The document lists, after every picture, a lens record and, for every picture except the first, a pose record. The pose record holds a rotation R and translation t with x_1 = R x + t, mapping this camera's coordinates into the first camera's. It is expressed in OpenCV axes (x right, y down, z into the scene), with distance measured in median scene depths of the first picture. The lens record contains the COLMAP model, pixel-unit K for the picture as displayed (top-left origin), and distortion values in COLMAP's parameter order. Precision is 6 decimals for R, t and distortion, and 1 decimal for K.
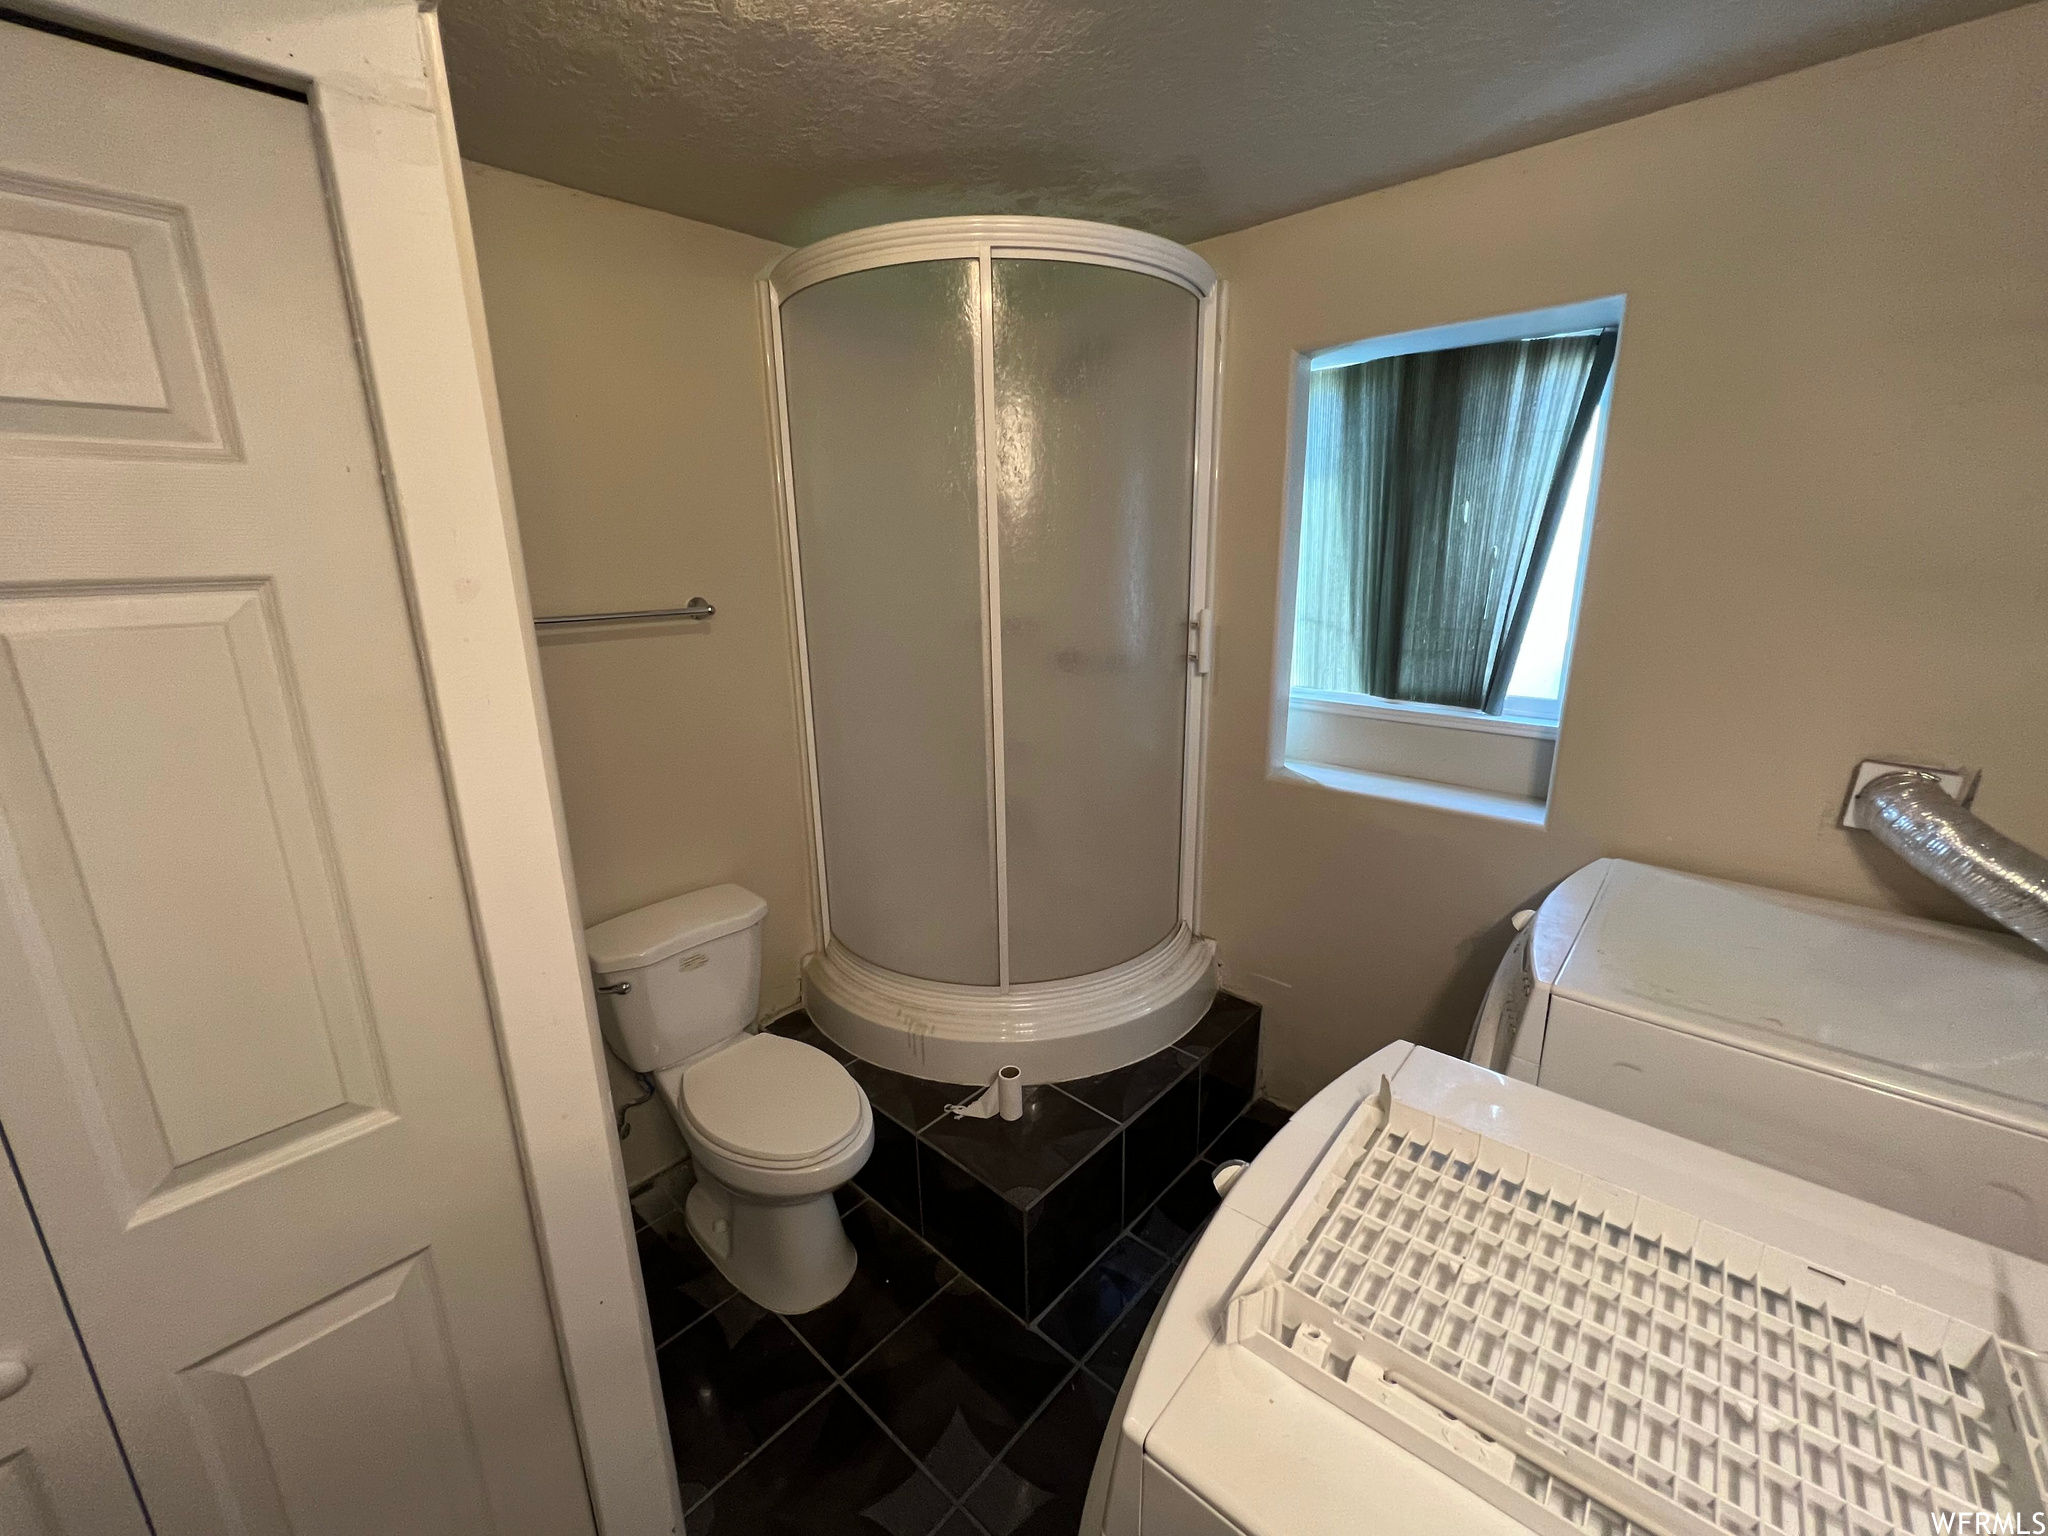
lens RADIAL K [[834.2, 0, 1021.3], [0, 834.2, 762.1], [0, 0, 1]] dist [-0.001670, 0.000604]
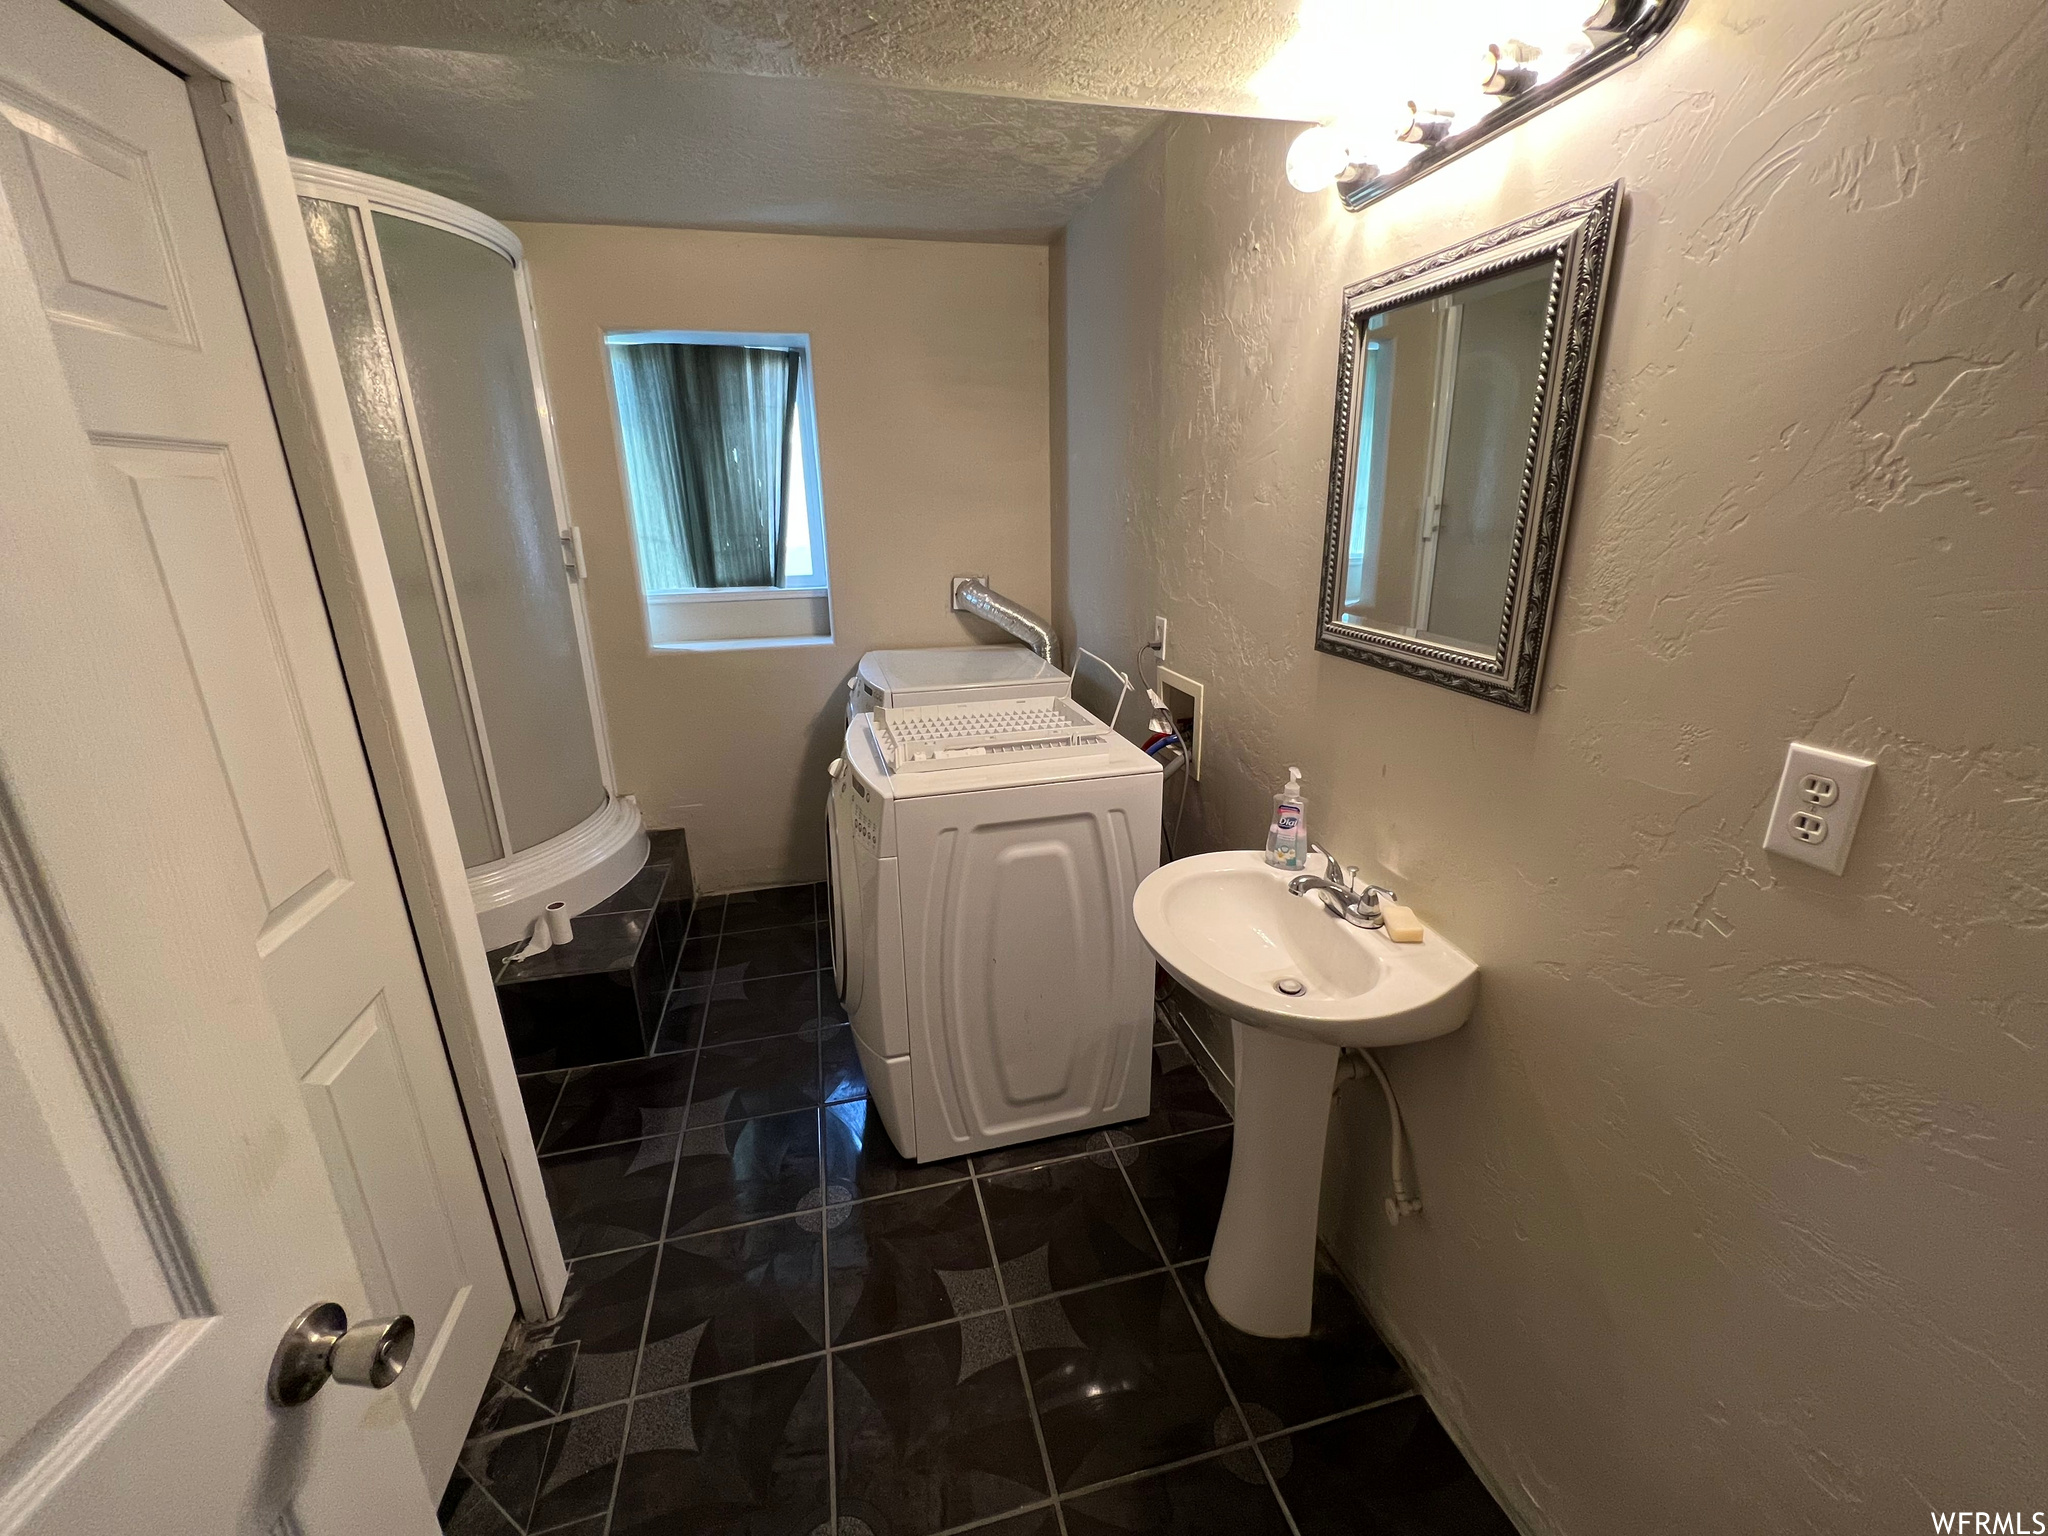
lens RADIAL K [[834.2, 0, 1022.2], [0, 834.2, 761.5], [0, 0, 1]] dist [-0.001670, 0.000604]
pose [[0.558916, -0.246714, 0.791672, -0.524654], [0.214913, 0.965191, 0.149061, 0.126582], [-0.800890, 0.086828, 0.592483, -0.279733]]
